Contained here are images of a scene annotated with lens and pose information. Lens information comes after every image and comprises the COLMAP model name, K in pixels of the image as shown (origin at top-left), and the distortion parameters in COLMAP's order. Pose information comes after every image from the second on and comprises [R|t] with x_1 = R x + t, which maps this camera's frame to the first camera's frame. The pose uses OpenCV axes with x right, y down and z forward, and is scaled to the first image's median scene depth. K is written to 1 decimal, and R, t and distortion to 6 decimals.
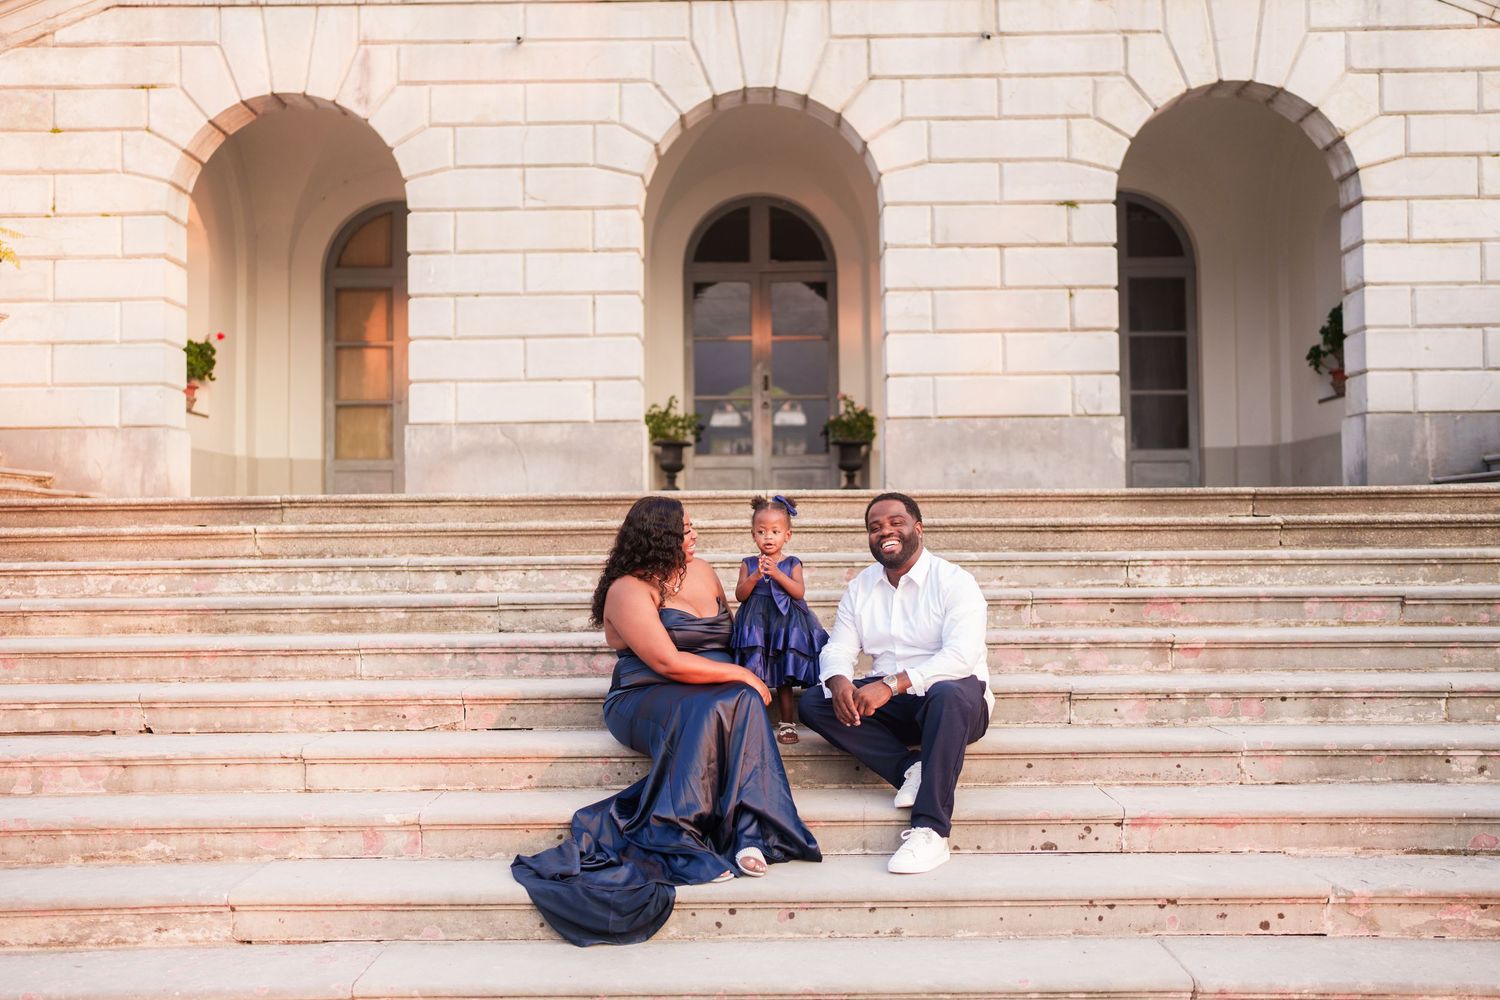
lens RADIAL K [[1480.7, 0, 747.6], [0, 1480.7, 497.7], [0, 0, 1]] dist [-0.051372, 0.167390]
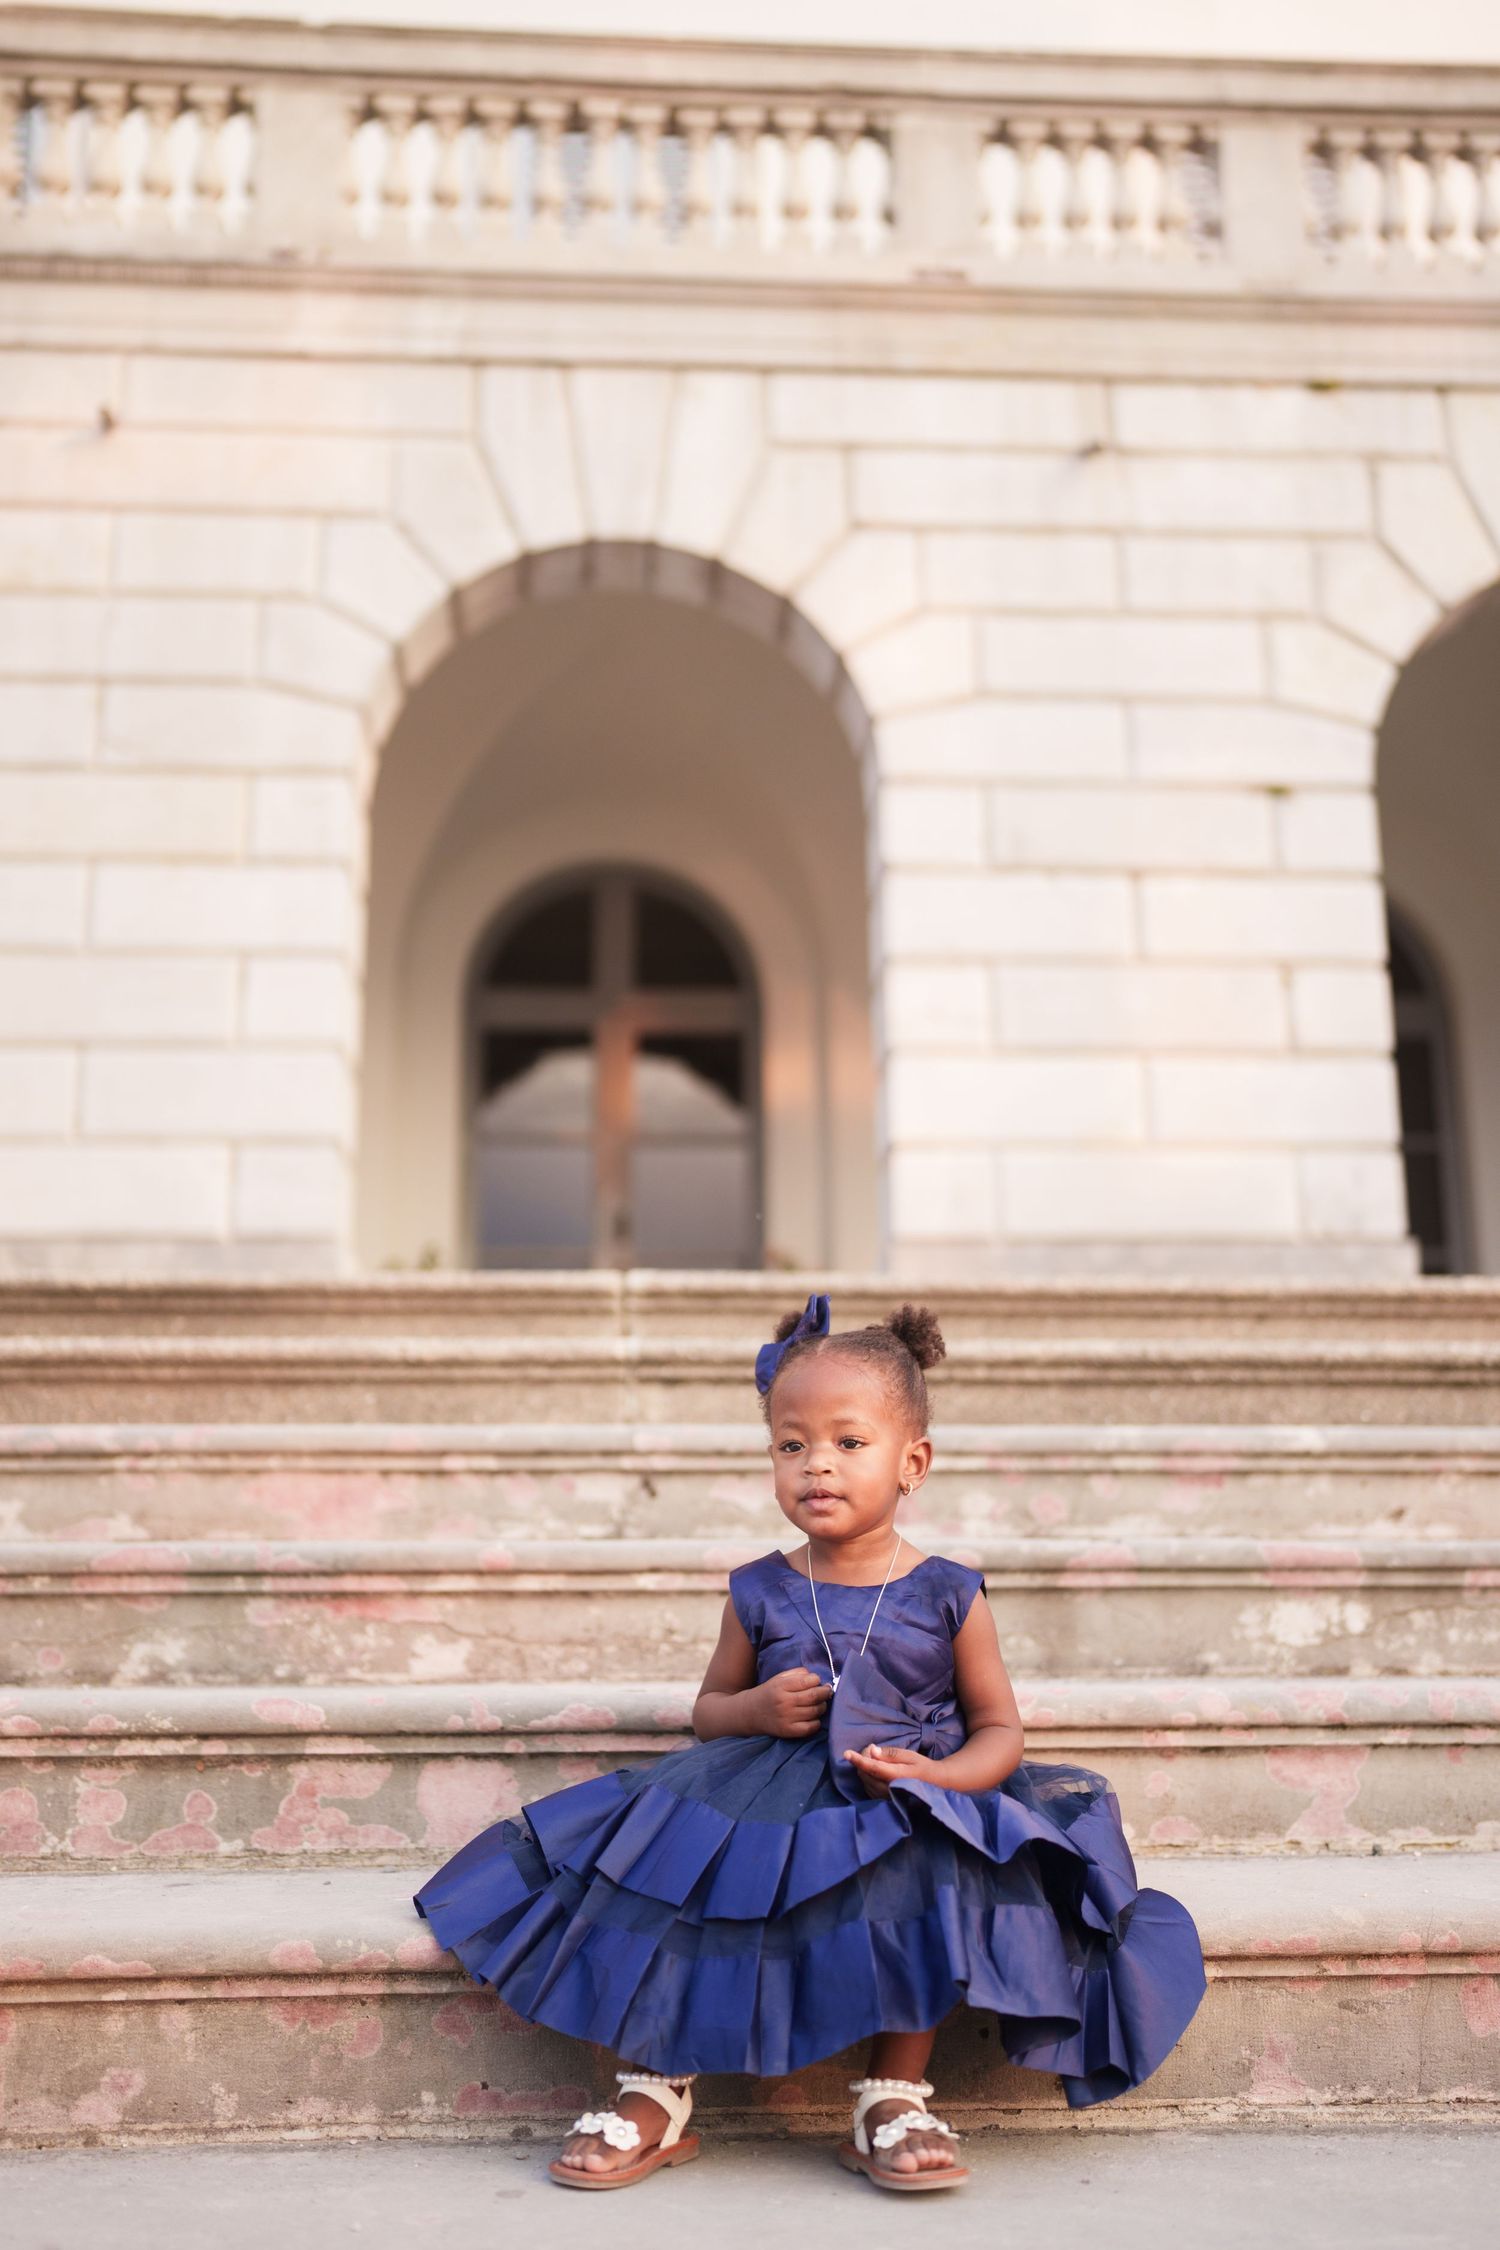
lens RADIAL K [[2221.1, 0, 749.6], [0, 2221.1, 1124.9], [0, 0, 1]] dist [-0.051372, 0.167390]
pose [[0.994274, 0.021861, 0.104602, -0.020521], [-0.005792, 0.988437, -0.151518, 0.014238], [-0.106705, 0.150045, 0.982904, 0.332388]]
